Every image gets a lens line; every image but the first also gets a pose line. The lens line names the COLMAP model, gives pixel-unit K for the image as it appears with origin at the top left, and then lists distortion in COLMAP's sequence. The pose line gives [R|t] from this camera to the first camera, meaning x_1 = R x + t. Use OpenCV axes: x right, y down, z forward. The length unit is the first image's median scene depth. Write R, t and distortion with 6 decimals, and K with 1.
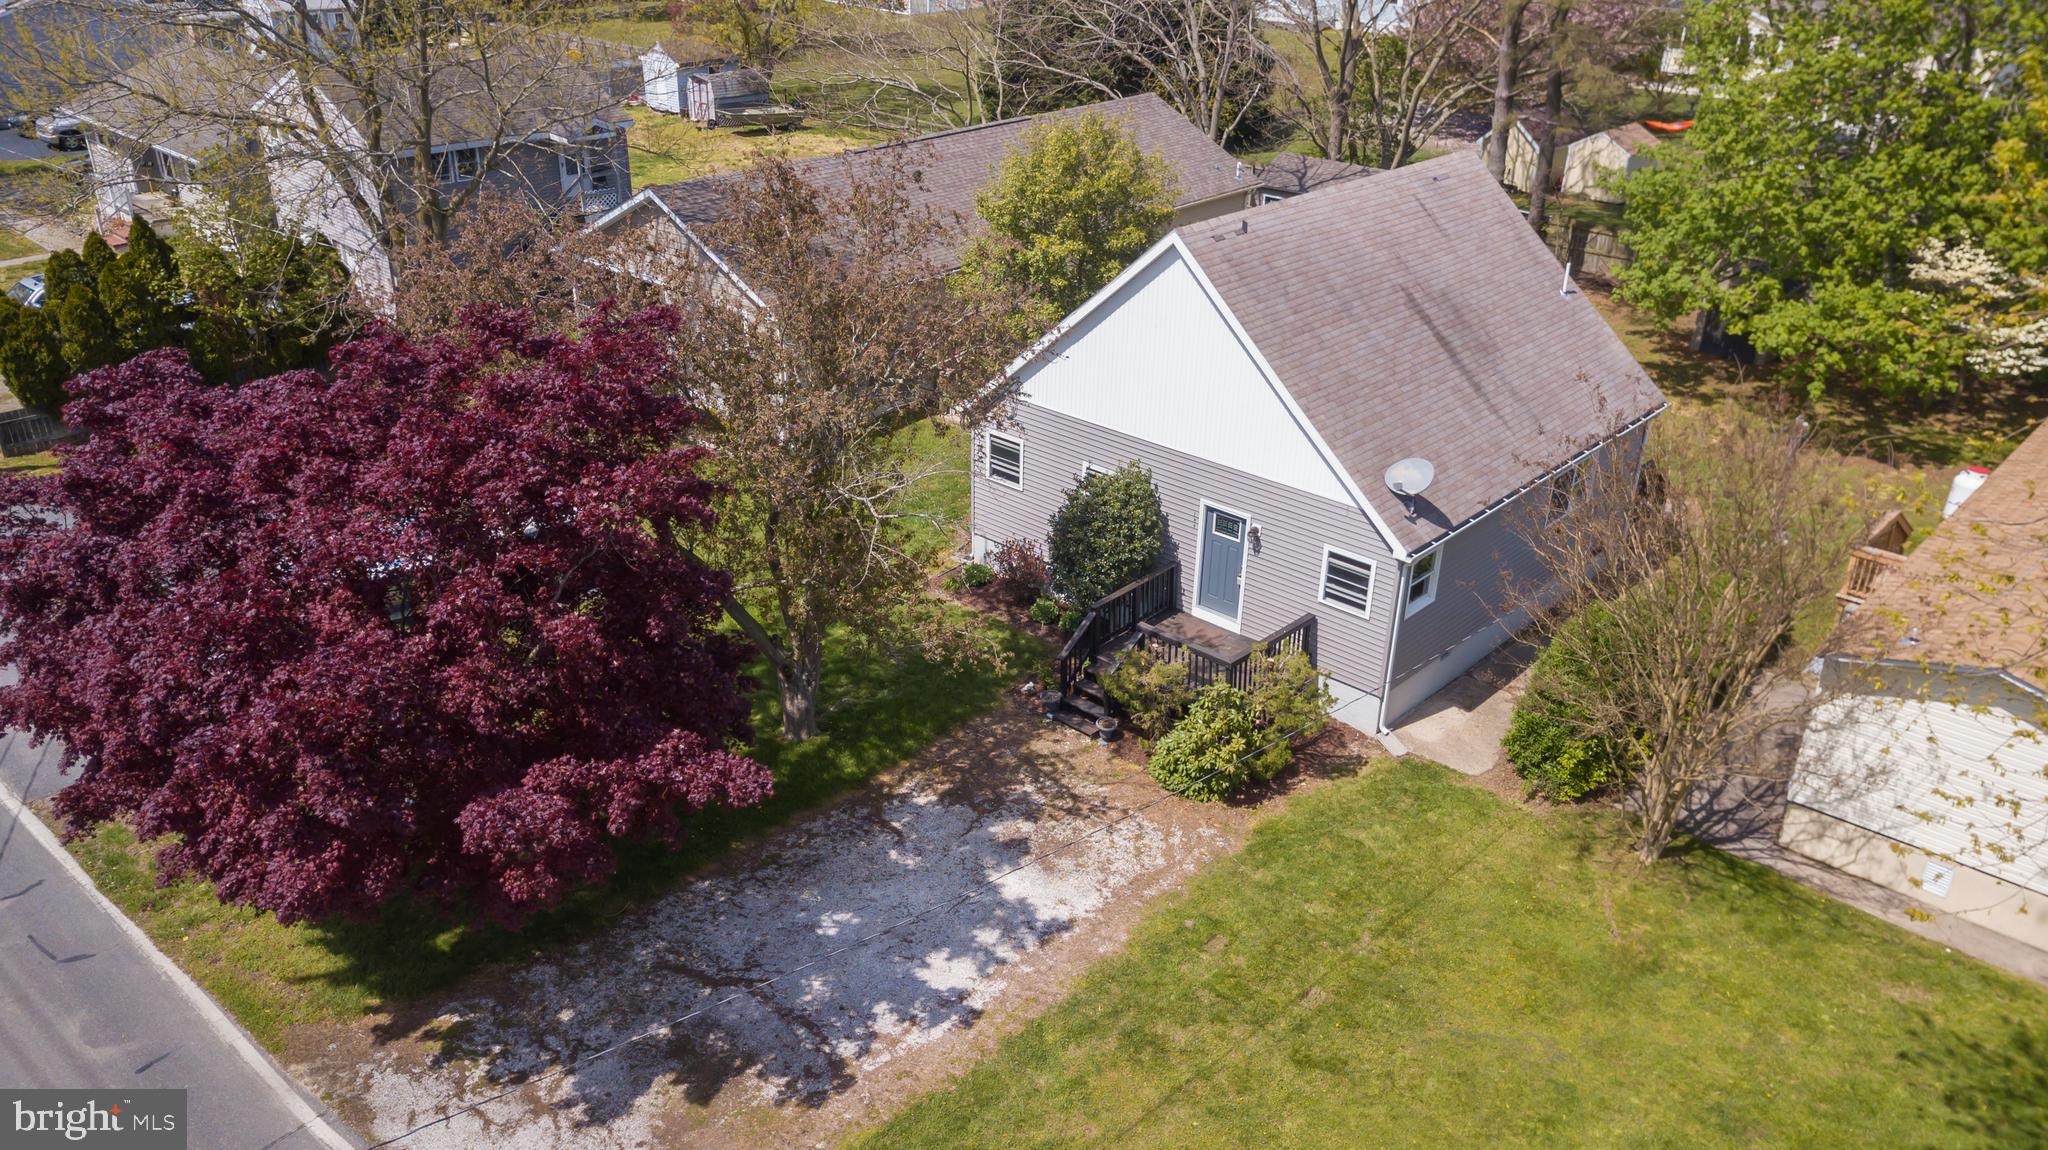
lens RADIAL K [[1644.1, 0, 1024.0], [0, 1644.1, 575.0], [0, 0, 1]] dist [0.004381, 0.001393]
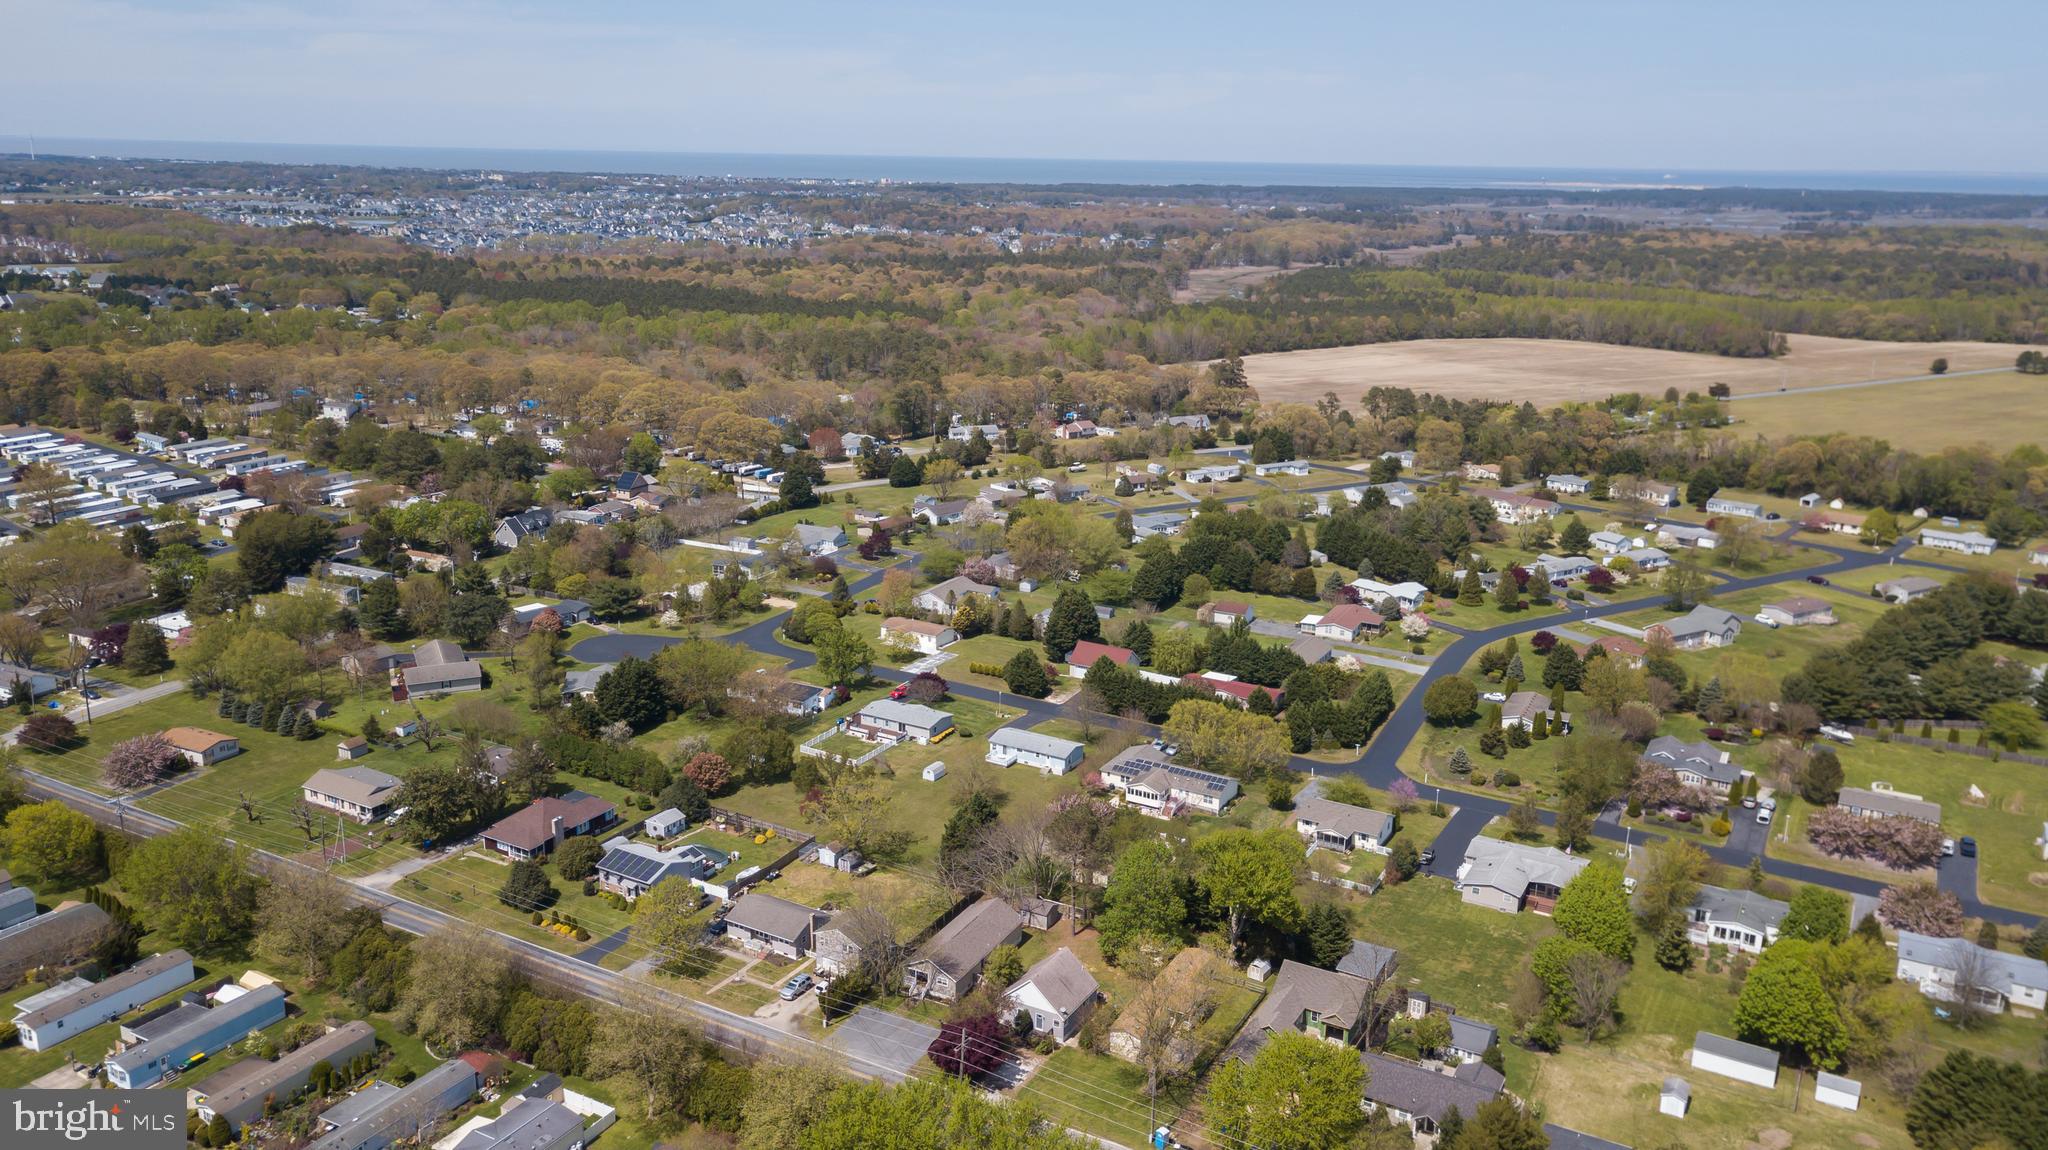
lens RADIAL K [[1644.1, 0, 1024.0], [0, 1644.1, 575.0], [0, 0, 1]] dist [0.004381, 0.001393]
pose [[0.972491, -0.061451, 0.224690, -1.597003], [0.095207, 0.985186, -0.142630, -1.007360], [-0.212596, 0.160098, 0.963935, -6.919432]]
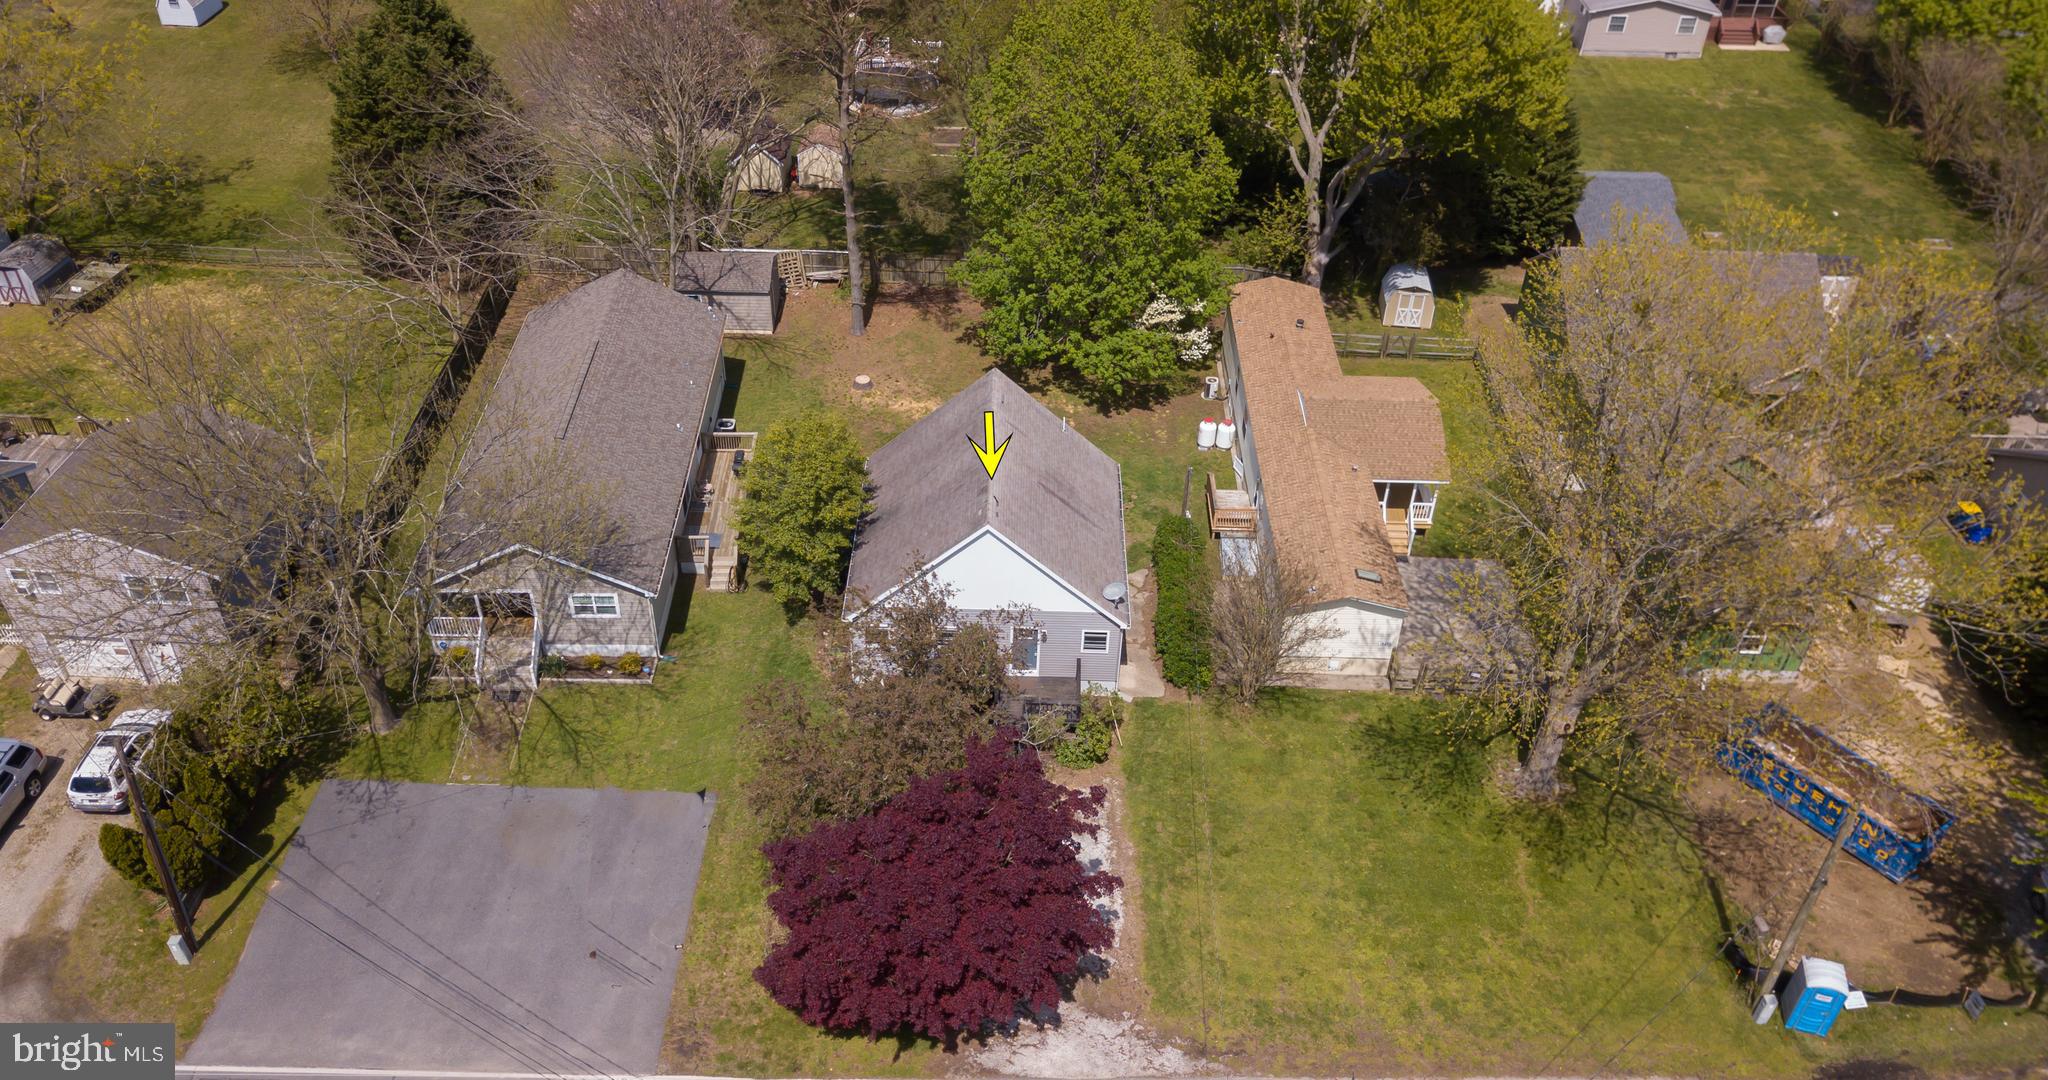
lens RADIAL K [[1617.6, 0, 1024.0], [0, 1617.6, 540.0], [0, 0, 1]] dist [0.033362, 0.000543]
pose [[0.743359, -0.398747, 0.537046, -0.969427], [0.269447, 0.913372, 0.305203, -0.798579], [-0.612222, -0.082170, 0.786405, -0.605104]]
